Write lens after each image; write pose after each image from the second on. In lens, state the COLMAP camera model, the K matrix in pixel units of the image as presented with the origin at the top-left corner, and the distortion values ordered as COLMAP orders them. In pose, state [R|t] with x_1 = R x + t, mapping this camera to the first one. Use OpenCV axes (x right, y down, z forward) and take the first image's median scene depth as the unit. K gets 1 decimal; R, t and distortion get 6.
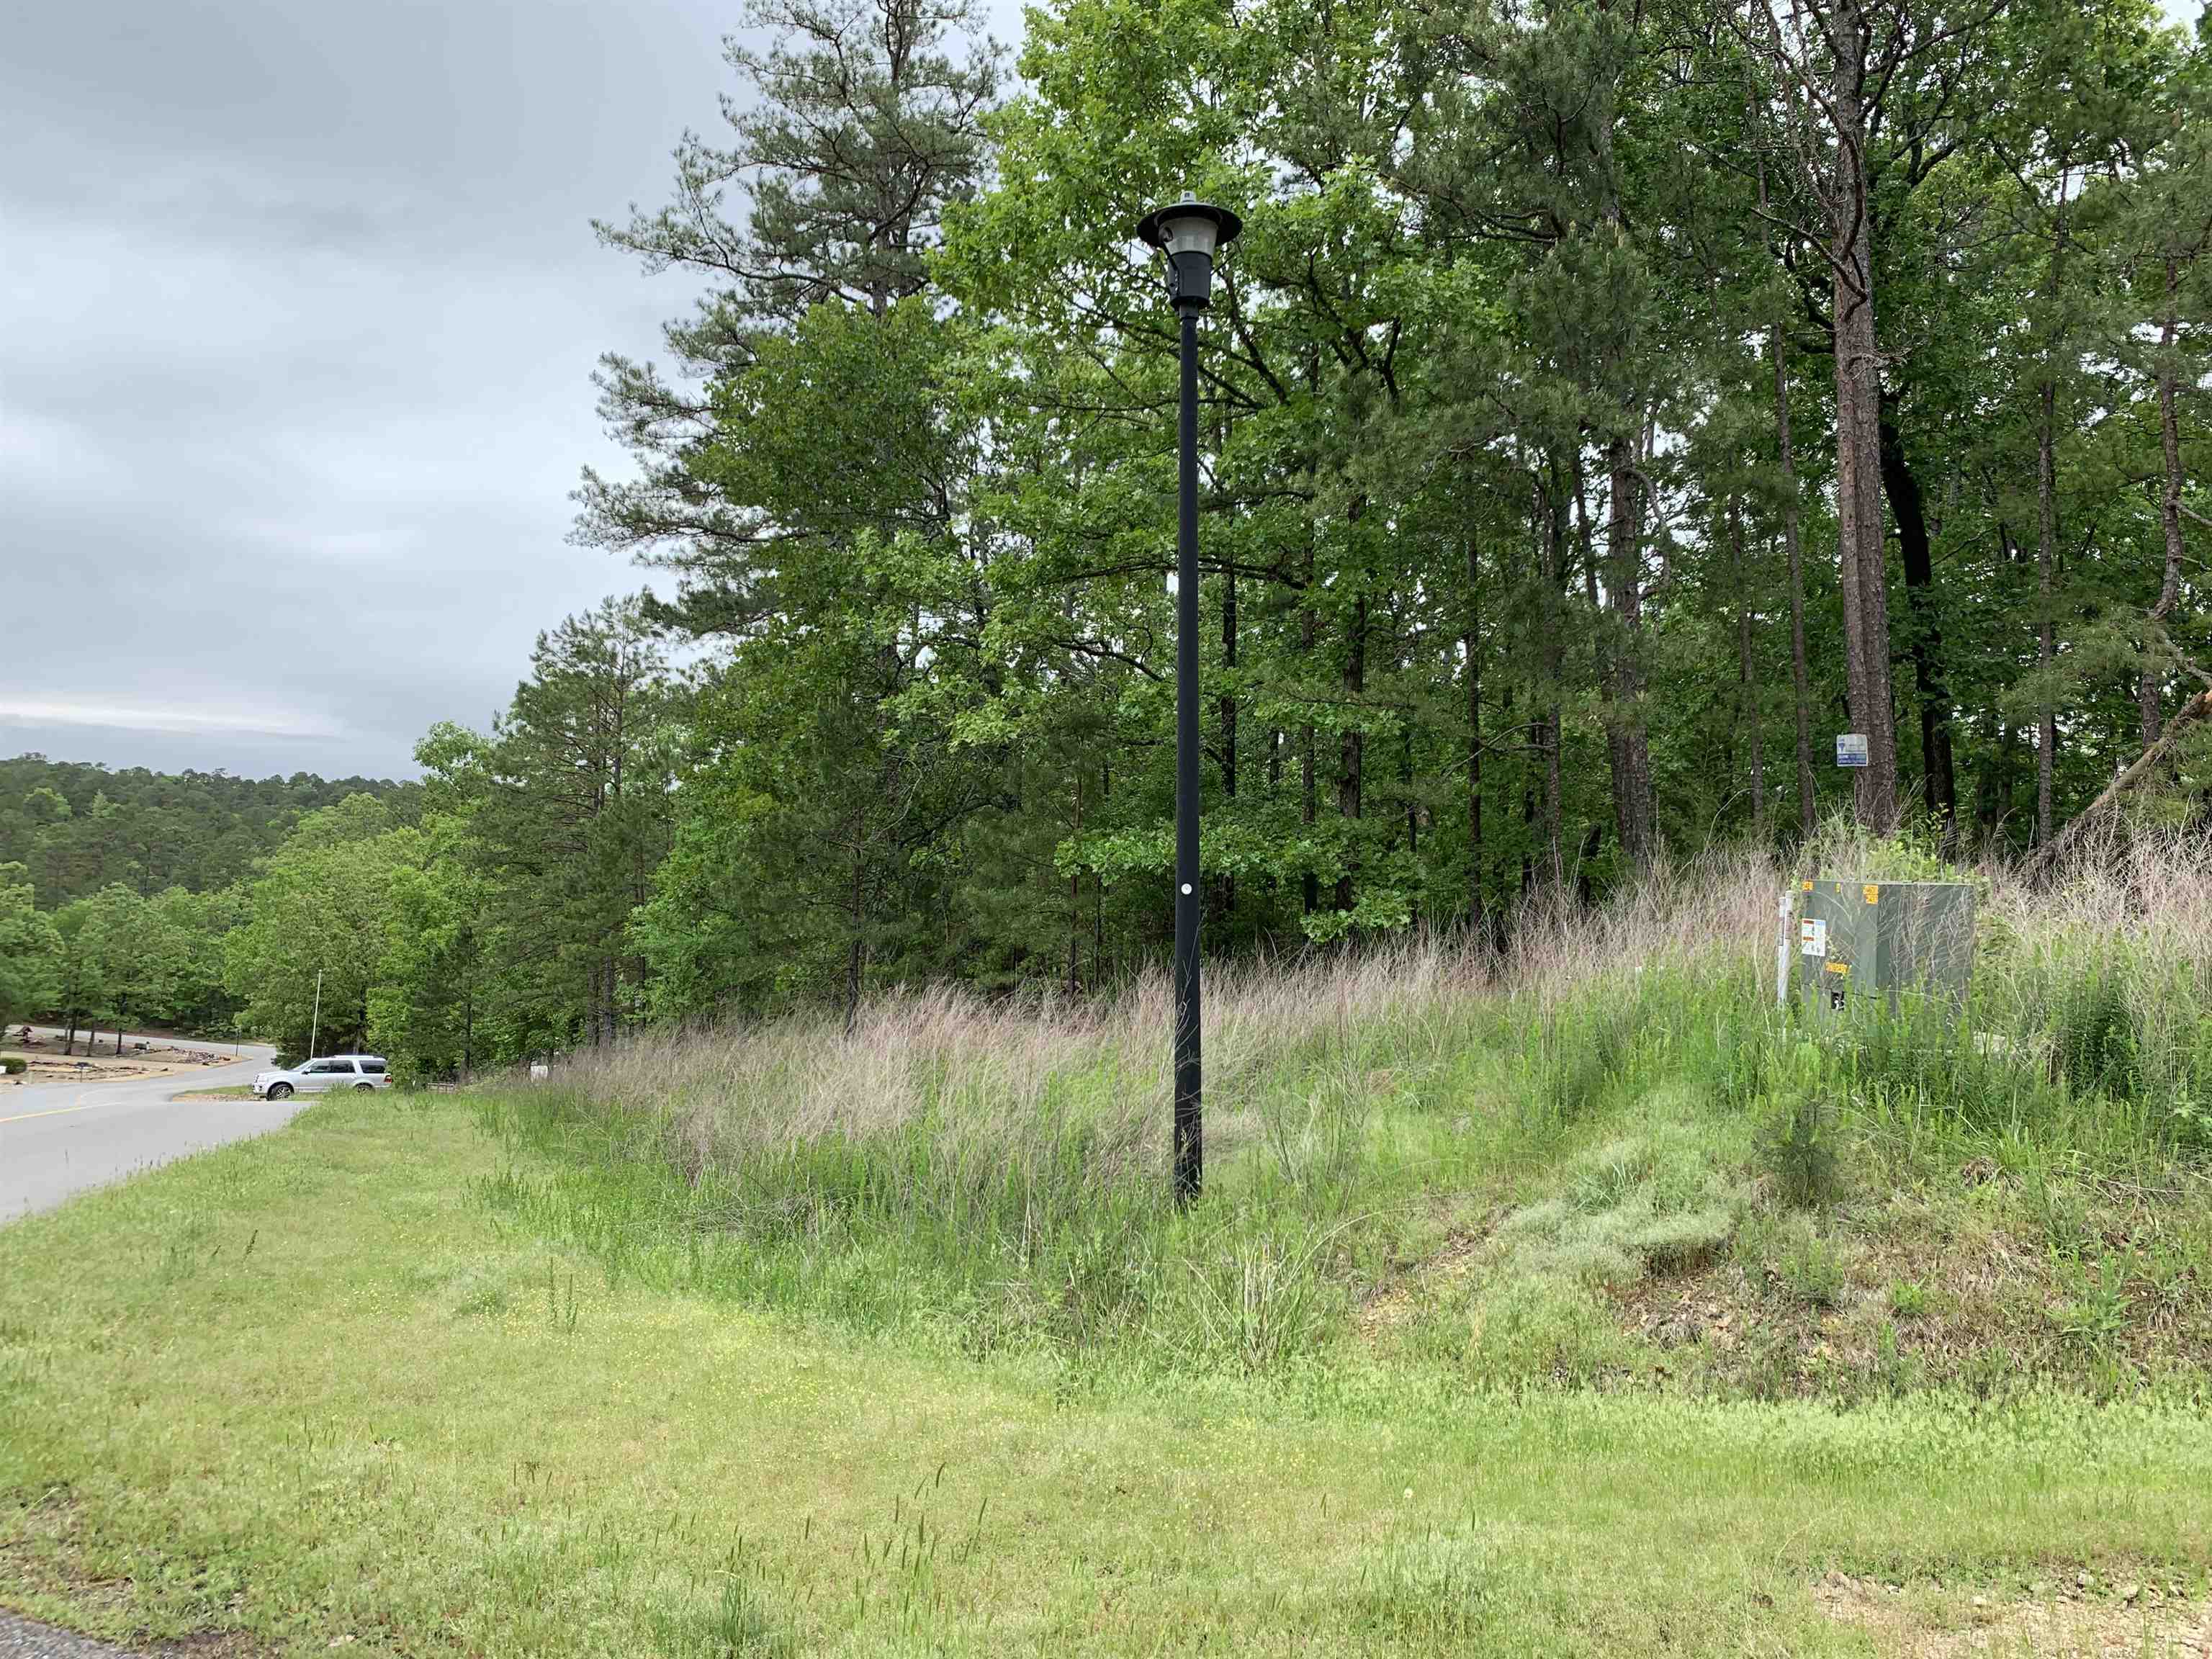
lens RADIAL K [[1793.6, 0, 1116.7], [0, 1793.6, 843.1], [0, 0, 1]] dist [0.053053, -0.010642]
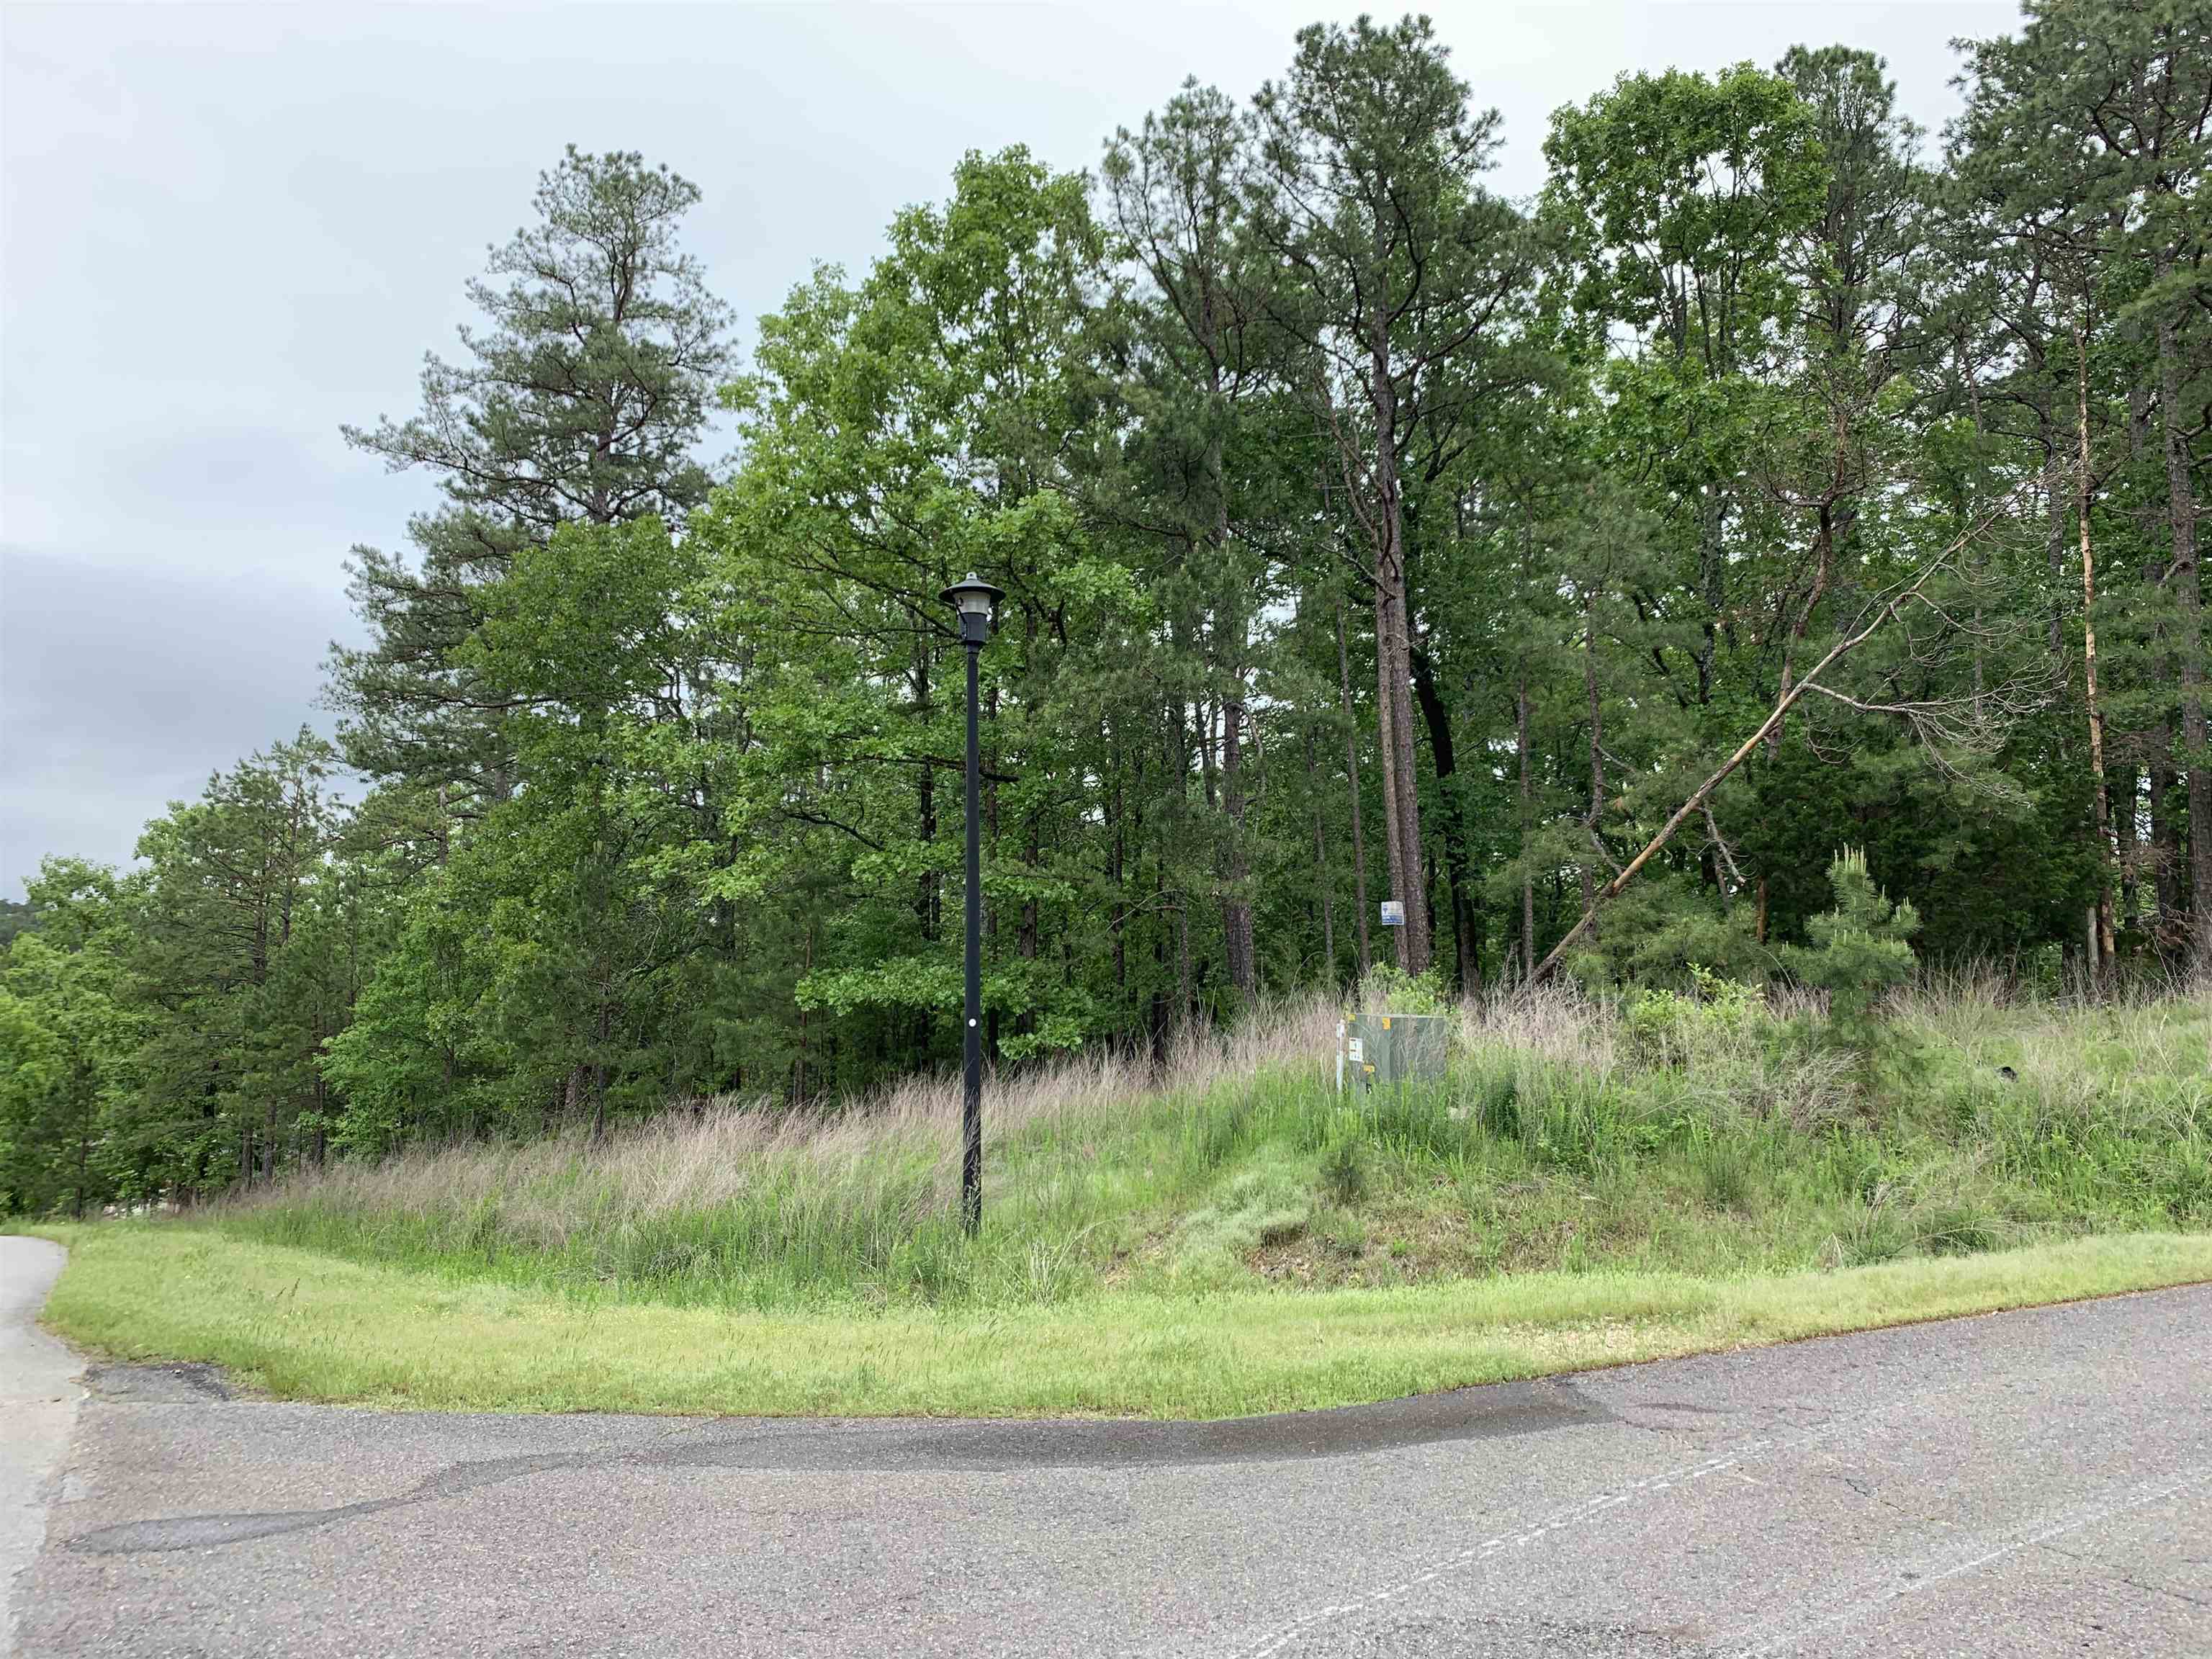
lens RADIAL K [[1668.9, 0, 1108.1], [0, 1668.9, 829.8], [0, 0, 1]] dist [0.035425, -0.038416]
pose [[0.979134, 0.013205, 0.202786, -0.067069], [0.003572, 0.996614, -0.082144, -0.010665], [-0.203185, 0.081155, 0.975771, -0.209184]]
